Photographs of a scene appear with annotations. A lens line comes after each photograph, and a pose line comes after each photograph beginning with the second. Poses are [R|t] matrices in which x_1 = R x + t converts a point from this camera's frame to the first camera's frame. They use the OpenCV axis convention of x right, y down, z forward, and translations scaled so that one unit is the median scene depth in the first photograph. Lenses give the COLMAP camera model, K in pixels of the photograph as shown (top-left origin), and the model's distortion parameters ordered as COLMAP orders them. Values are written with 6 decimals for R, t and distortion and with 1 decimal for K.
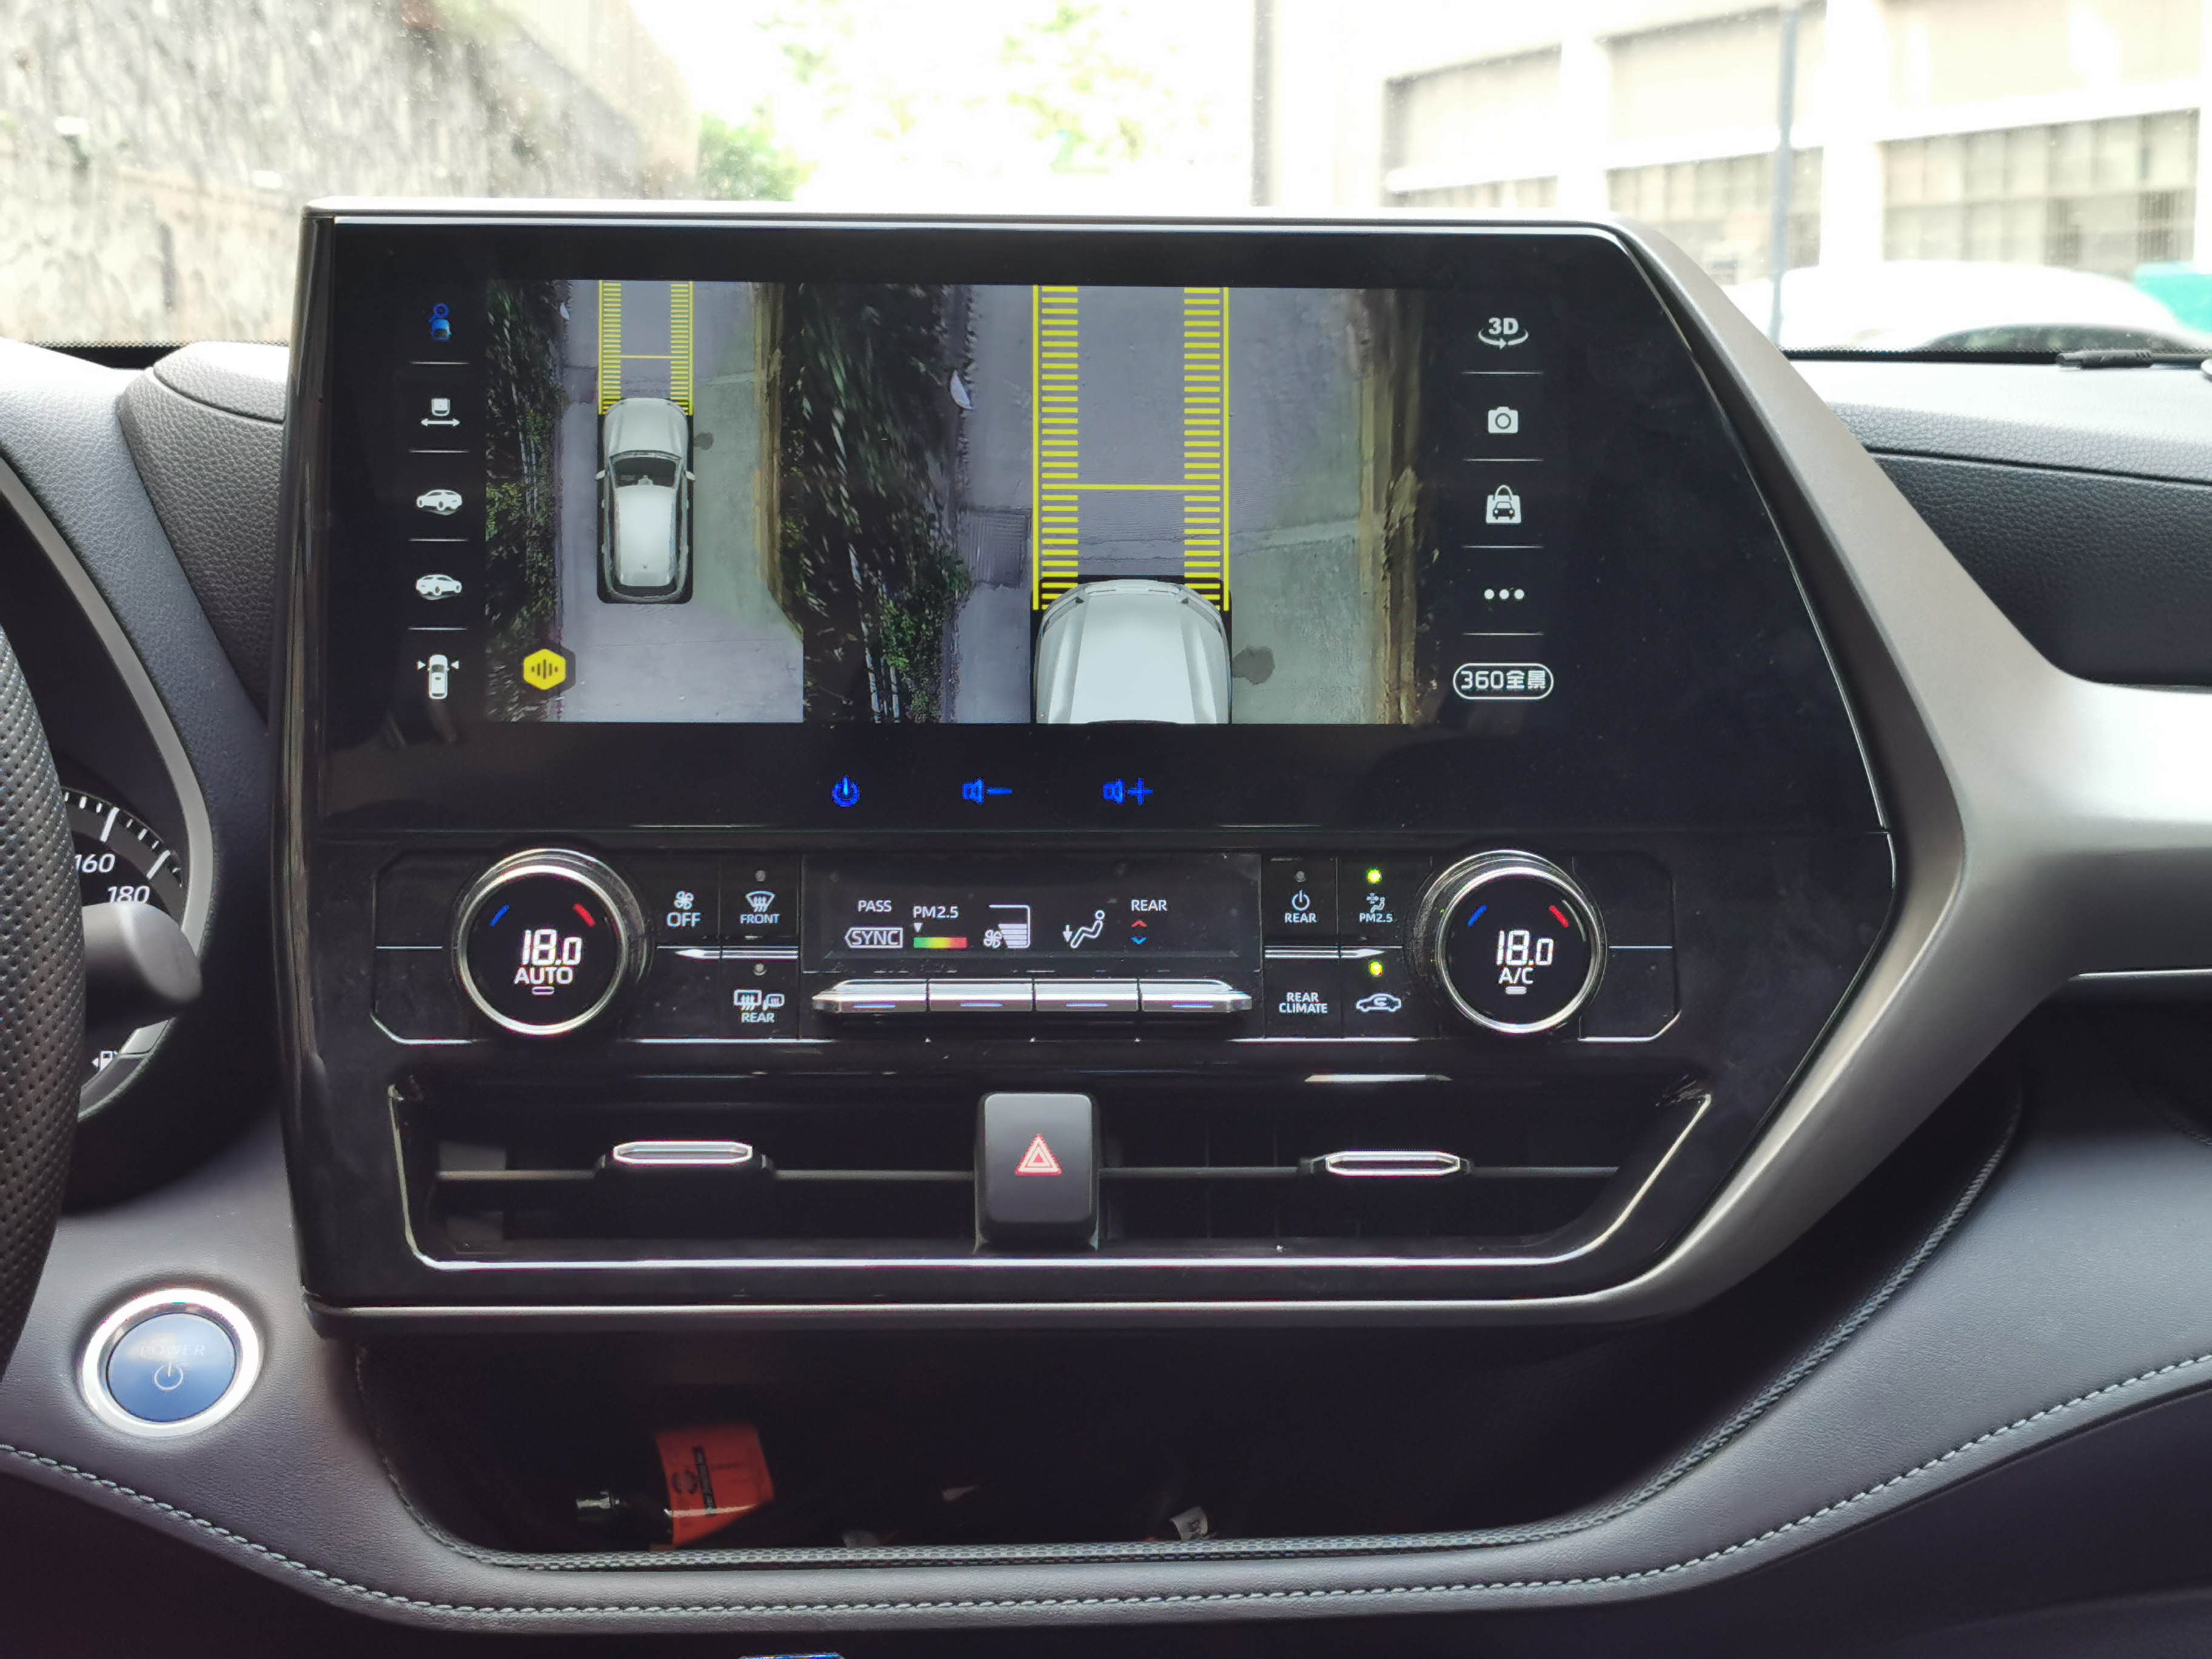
lens RADIAL K [[4045.1, 0, 1205.1], [0, 4045.1, 755.0], [0, 0, 1]] dist [0.087792, -0.437823]
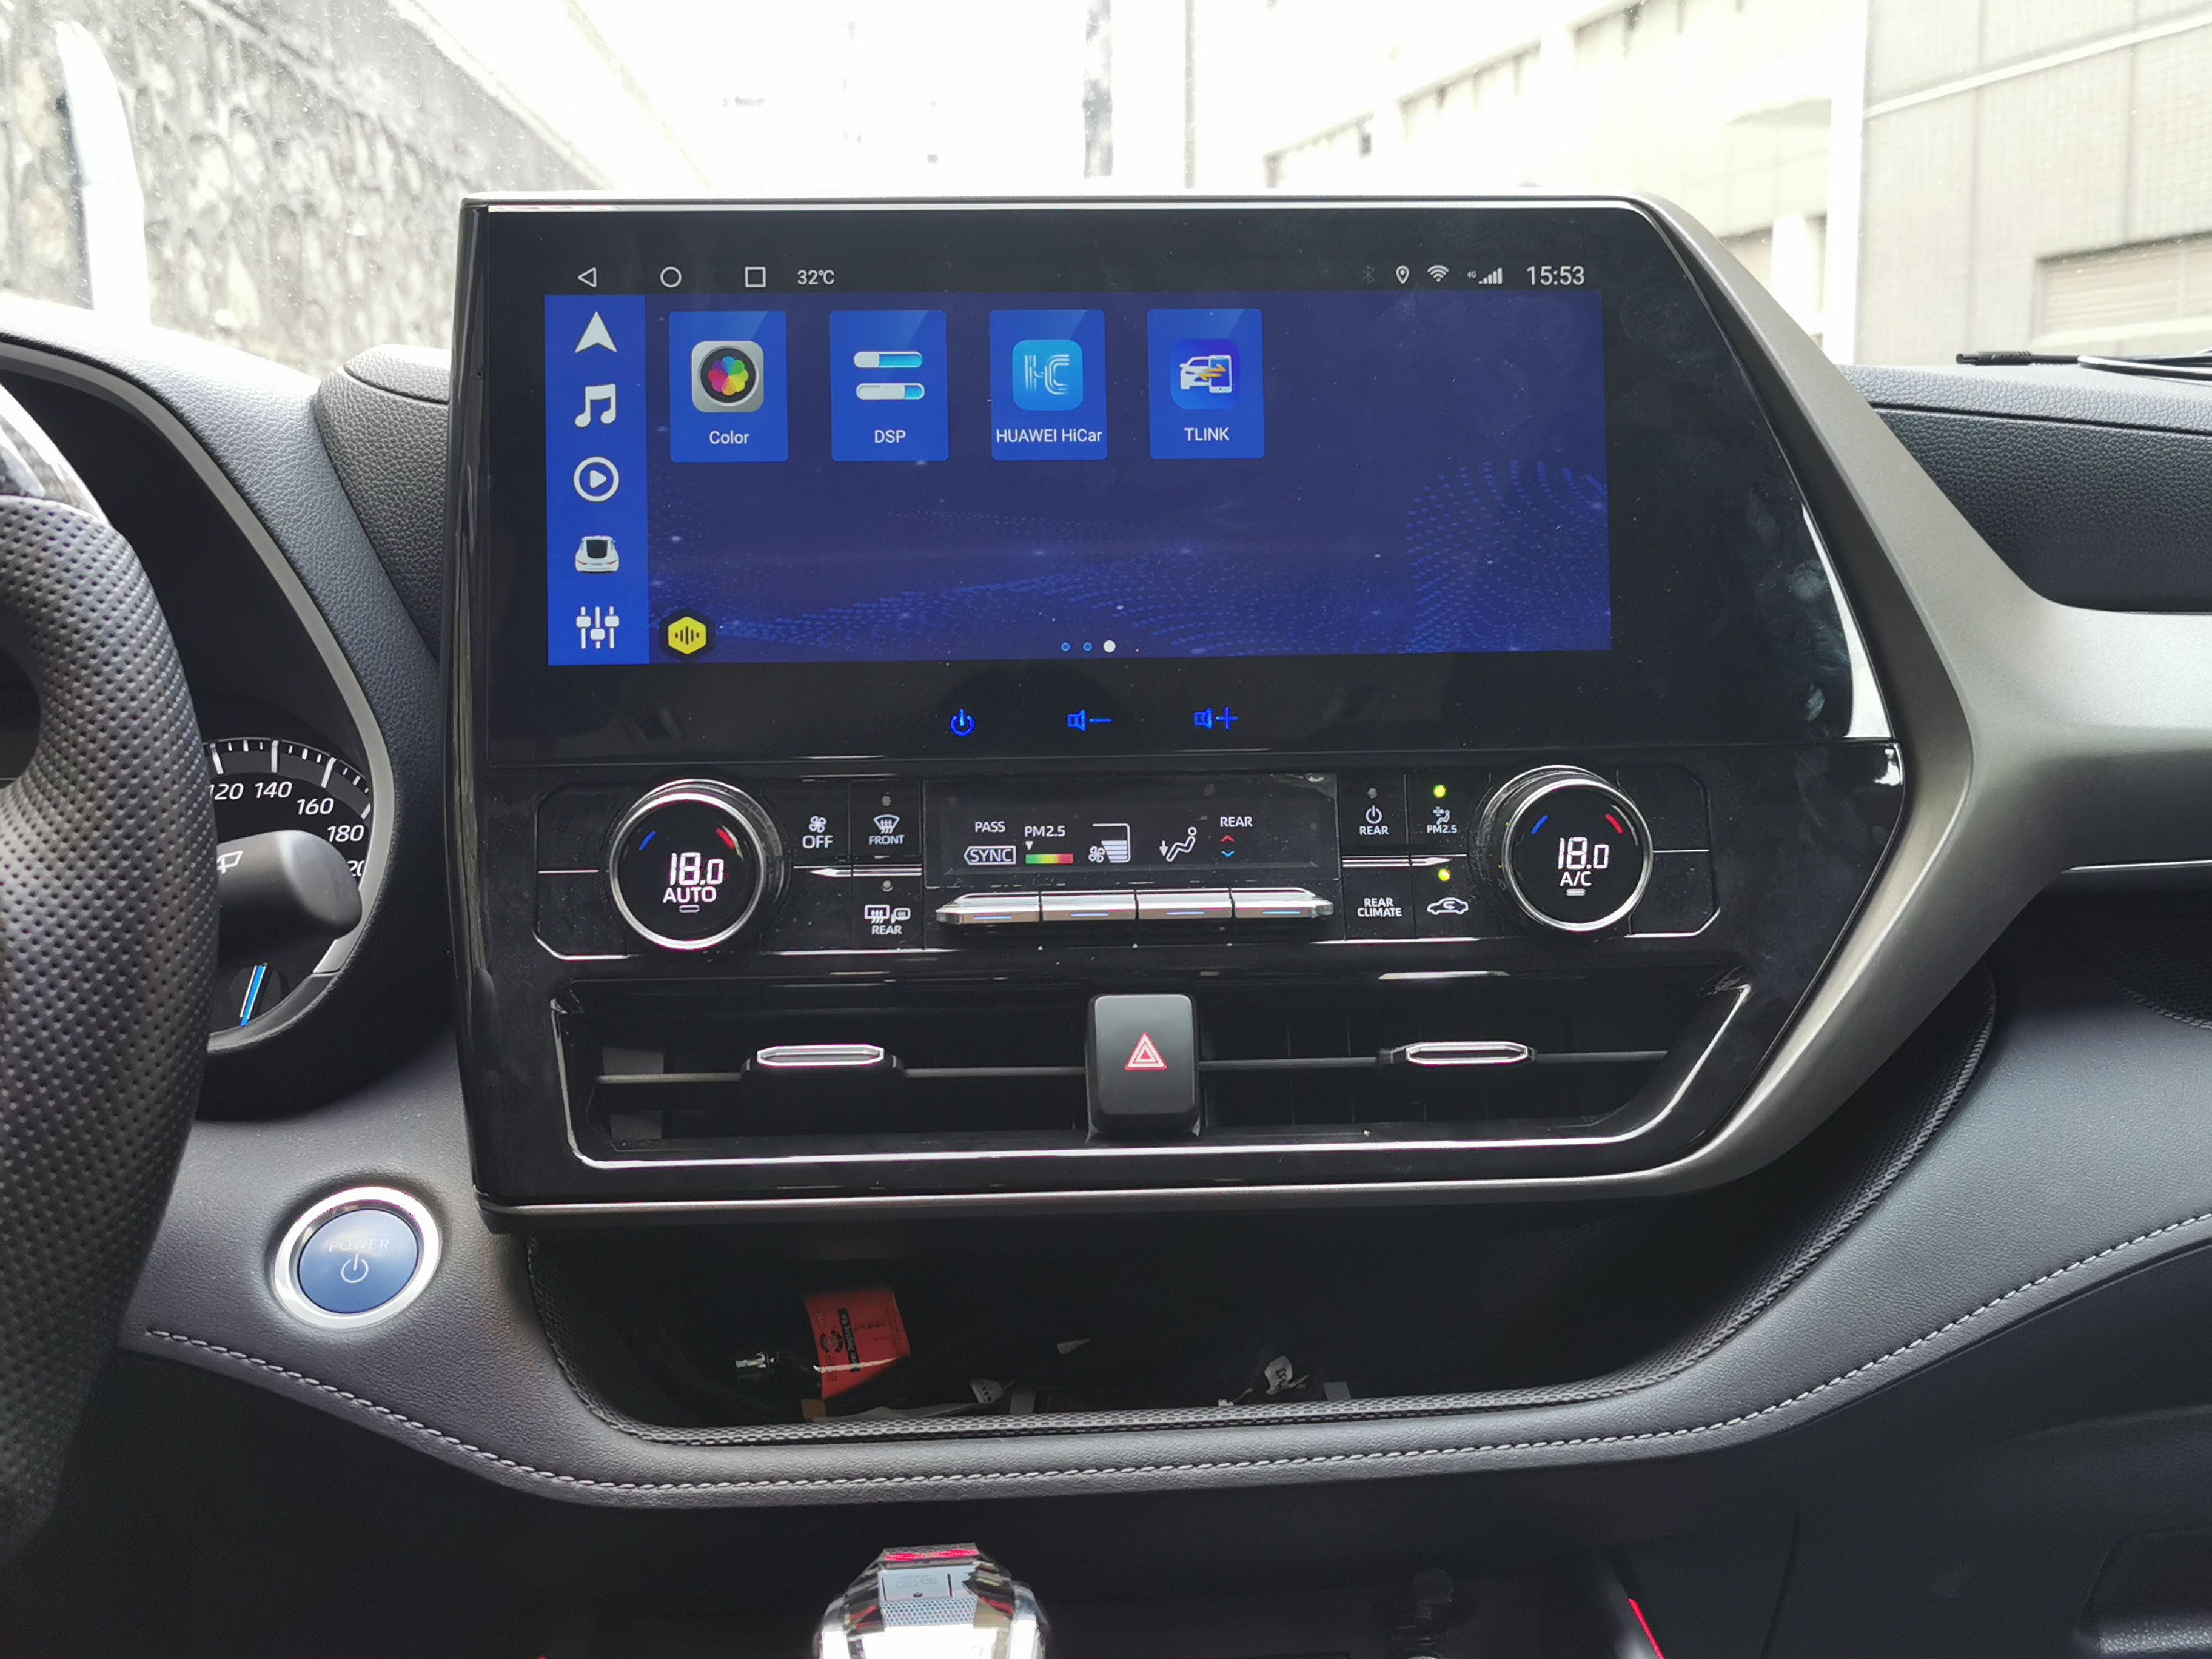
lens RADIAL K [[2316.0, 0, 1124.8], [0, 2316.0, 785.8], [0, 0, 1]] dist [0.036720, -0.031081]
pose [[0.999829, -0.017279, -0.006626, -0.040667], [0.017465, 0.999424, 0.029109, 0.008492], [0.006119, -0.029220, 0.999554, 0.370640]]
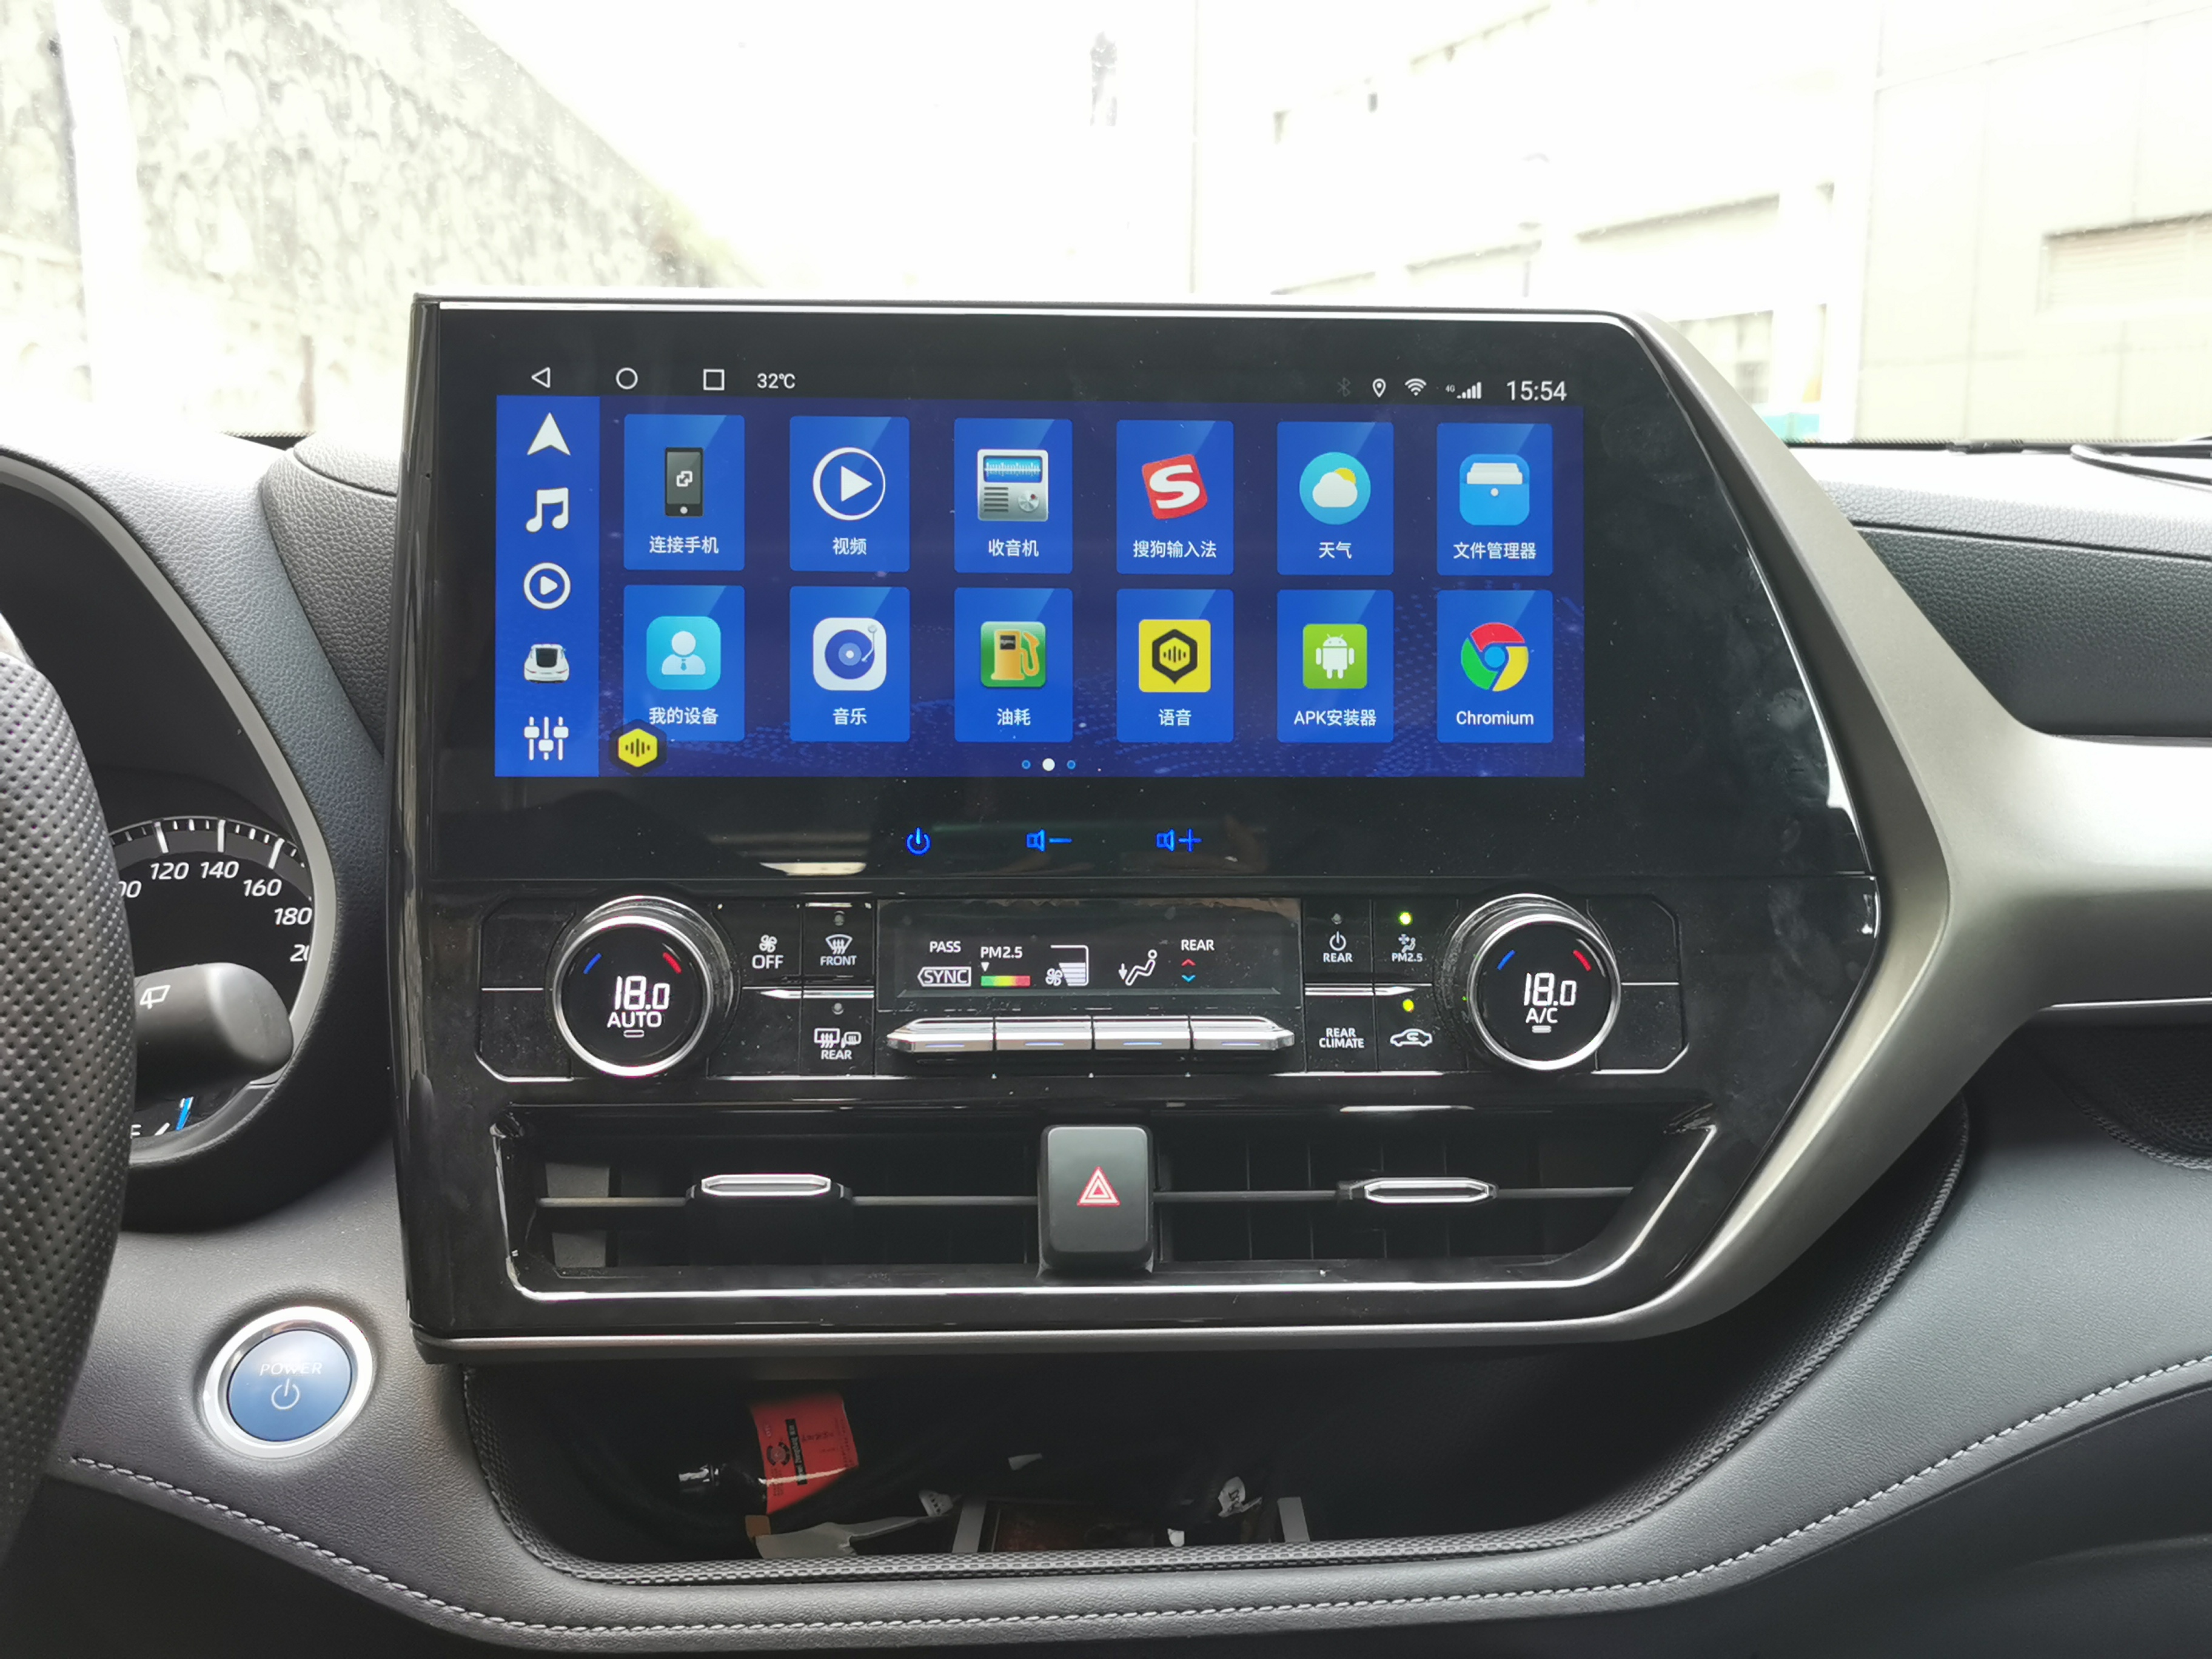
lens RADIAL K [[2316.0, 0, 1124.8], [0, 2316.0, 785.8], [0, 0, 1]] dist [0.036720, -0.031081]
pose [[0.999991, 0.002082, -0.003765, -0.031564], [-0.001892, 0.998749, 0.049961, -0.037044], [0.003865, -0.049953, 0.998744, 0.387101]]
